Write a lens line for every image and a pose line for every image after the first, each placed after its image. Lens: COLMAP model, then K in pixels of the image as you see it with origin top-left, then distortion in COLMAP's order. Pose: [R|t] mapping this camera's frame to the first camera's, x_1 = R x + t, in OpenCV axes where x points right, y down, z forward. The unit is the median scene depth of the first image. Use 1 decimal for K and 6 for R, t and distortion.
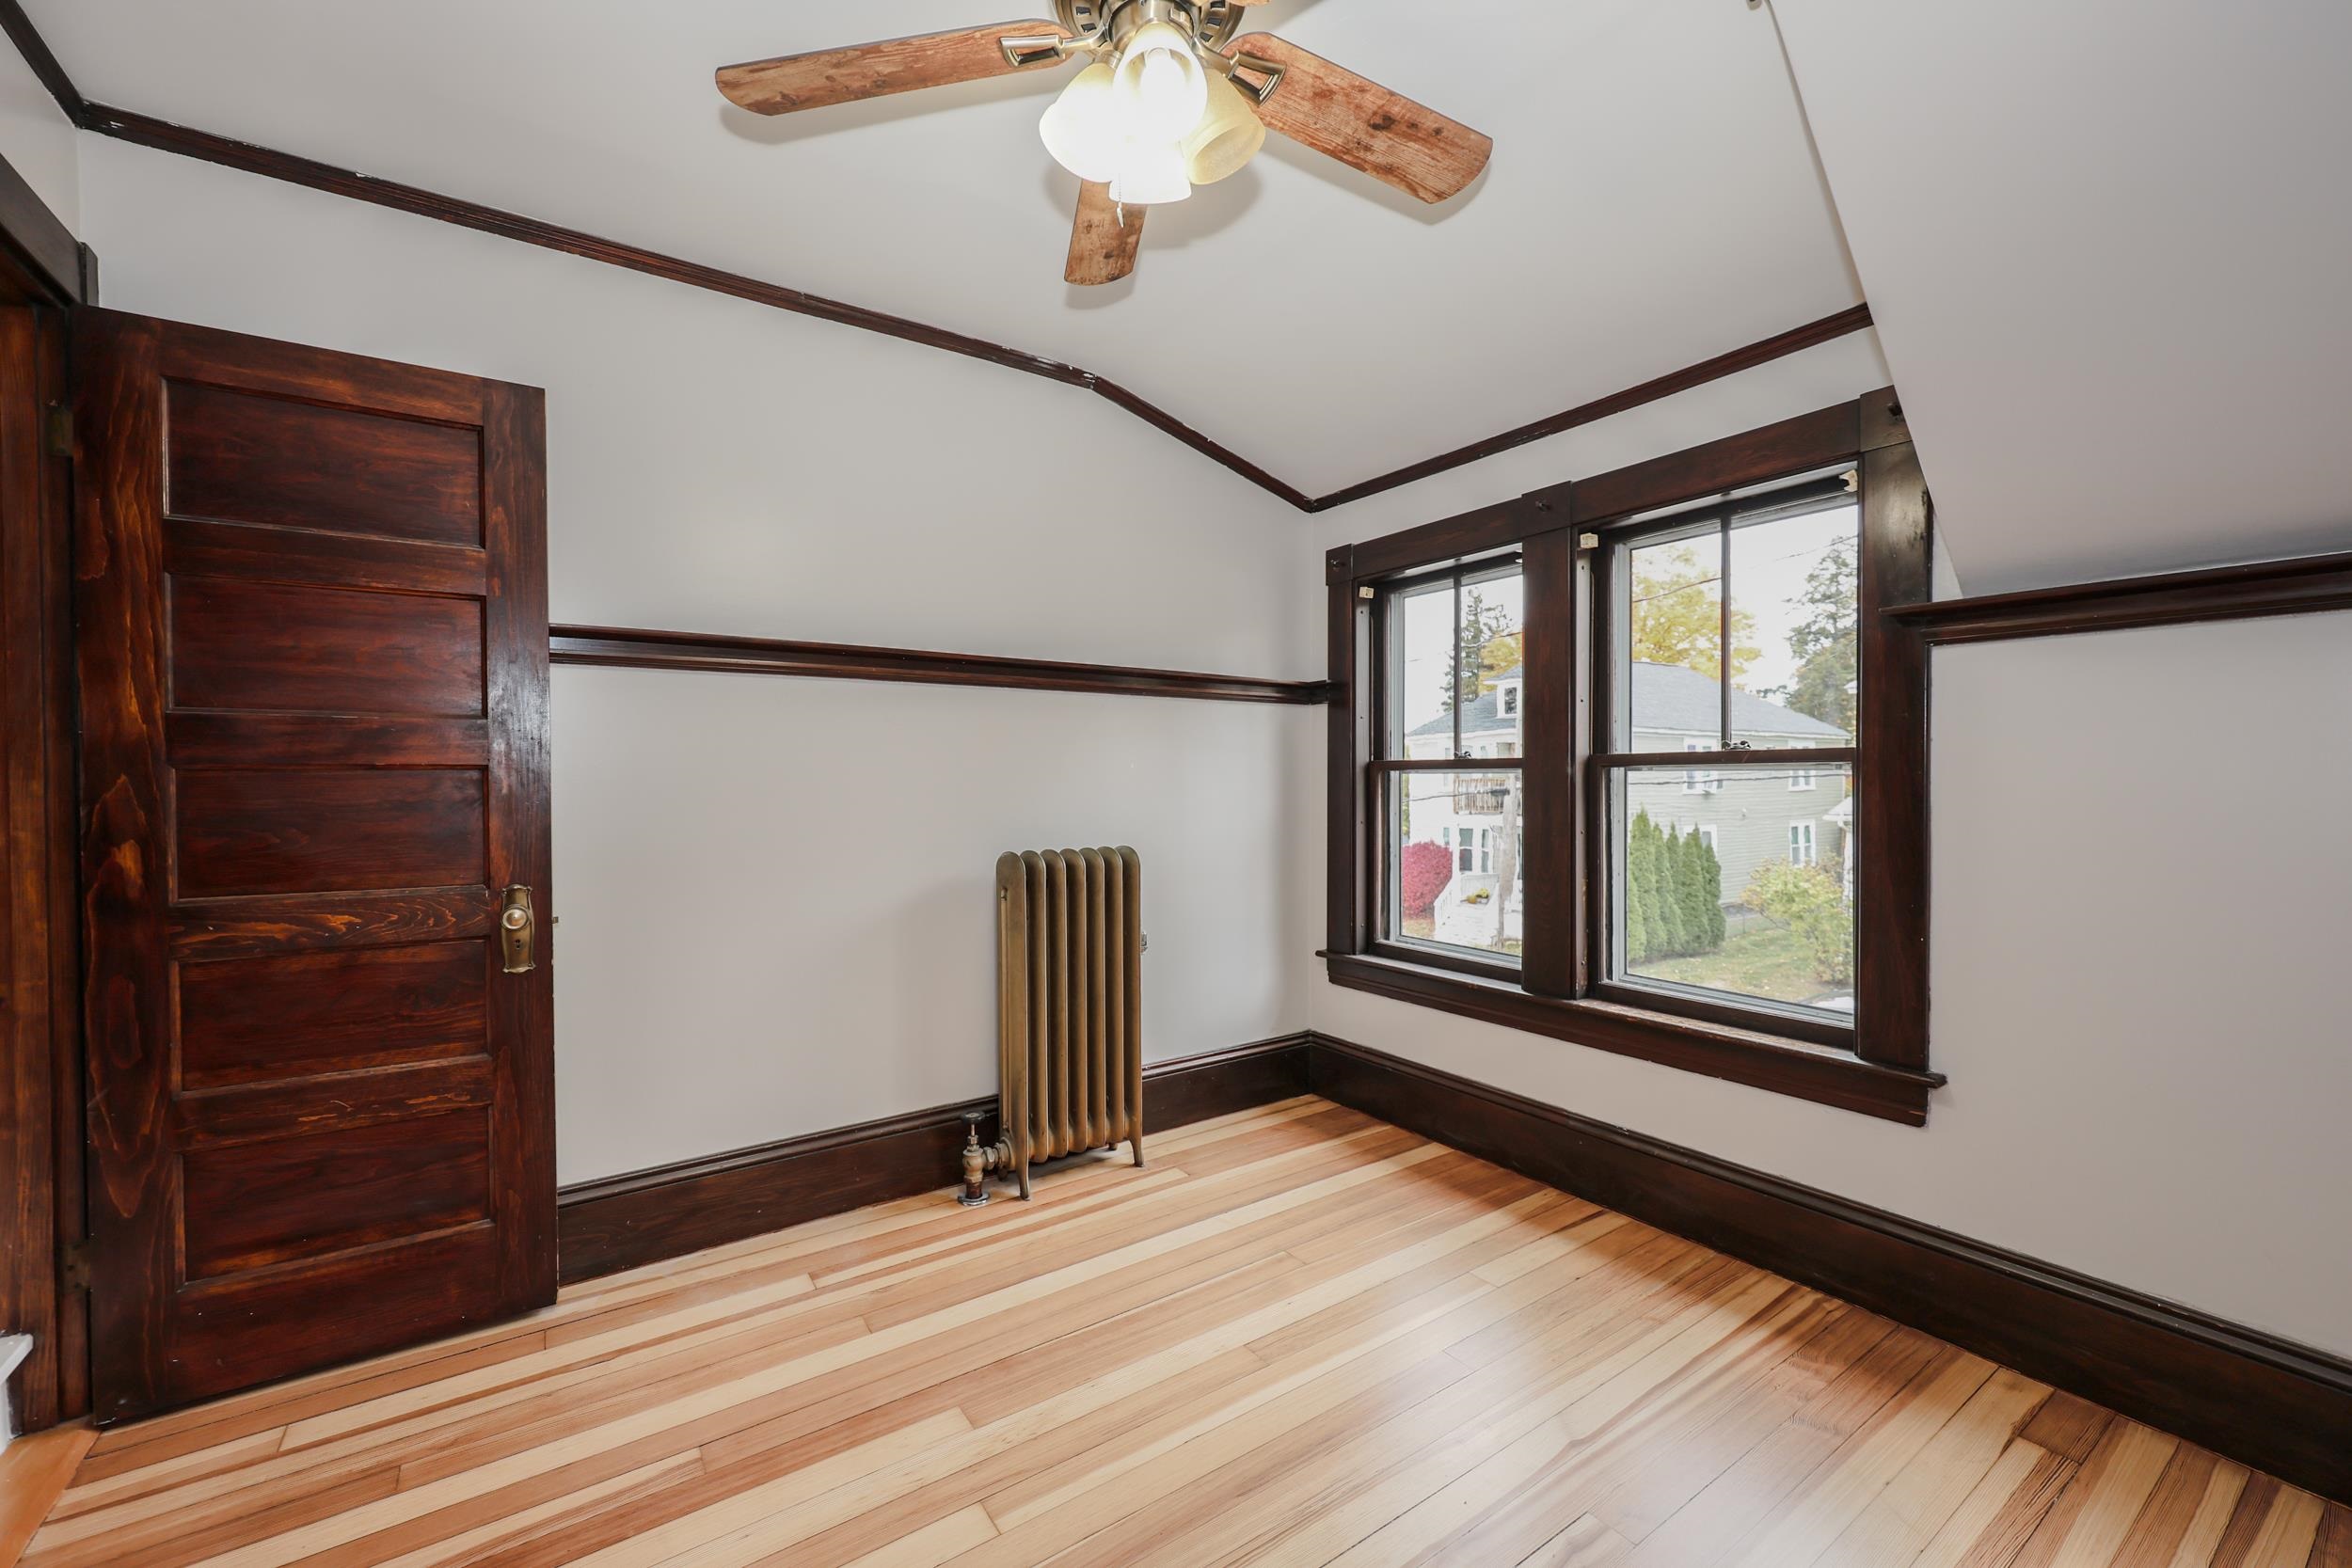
lens RADIAL K [[953.0, 0, 1161.8], [0, 953.0, 771.9], [0, 0, 1]] dist [0.002054, 0.000614]
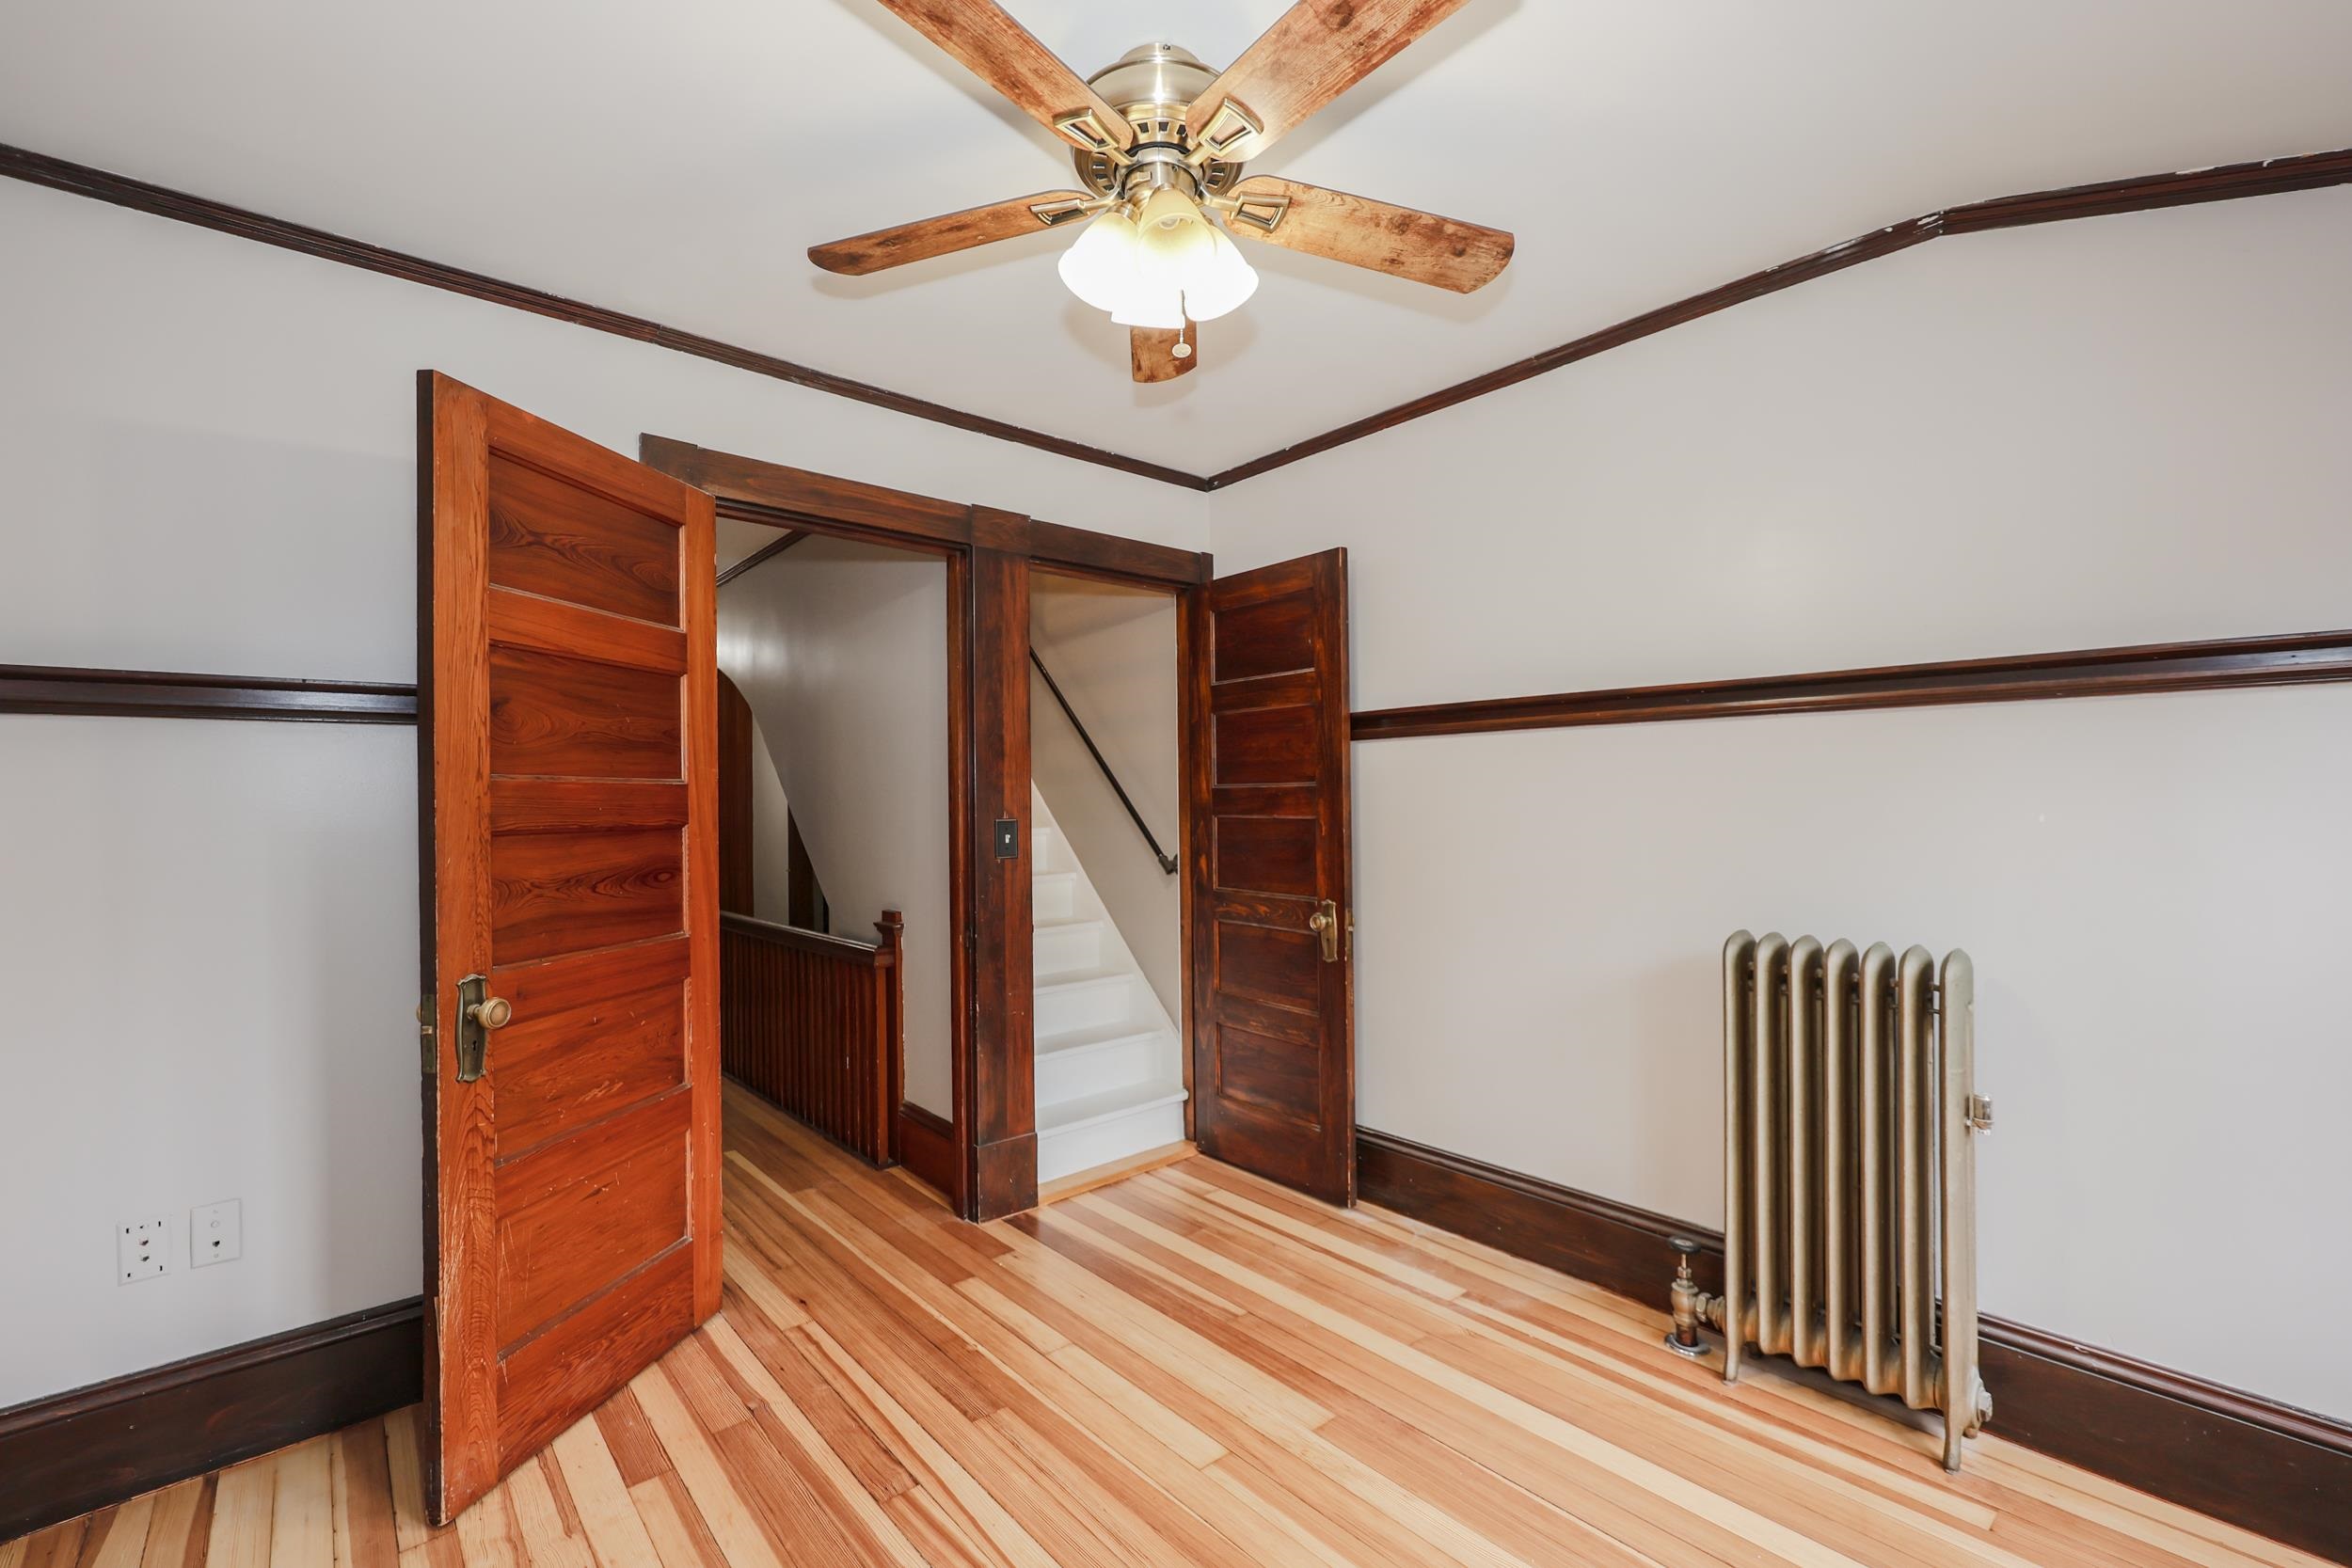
lens RADIAL K [[1000.4, 0, 1176.0], [0, 1000.4, 784.0], [0, 0, 1]] dist [0.000713, 0.000568]
pose [[0.117012, -0.015928, -0.993003, 0.734050], [0.008338, 0.999852, -0.015055, -0.031919], [0.993095, -0.006518, 0.117127, 0.555374]]
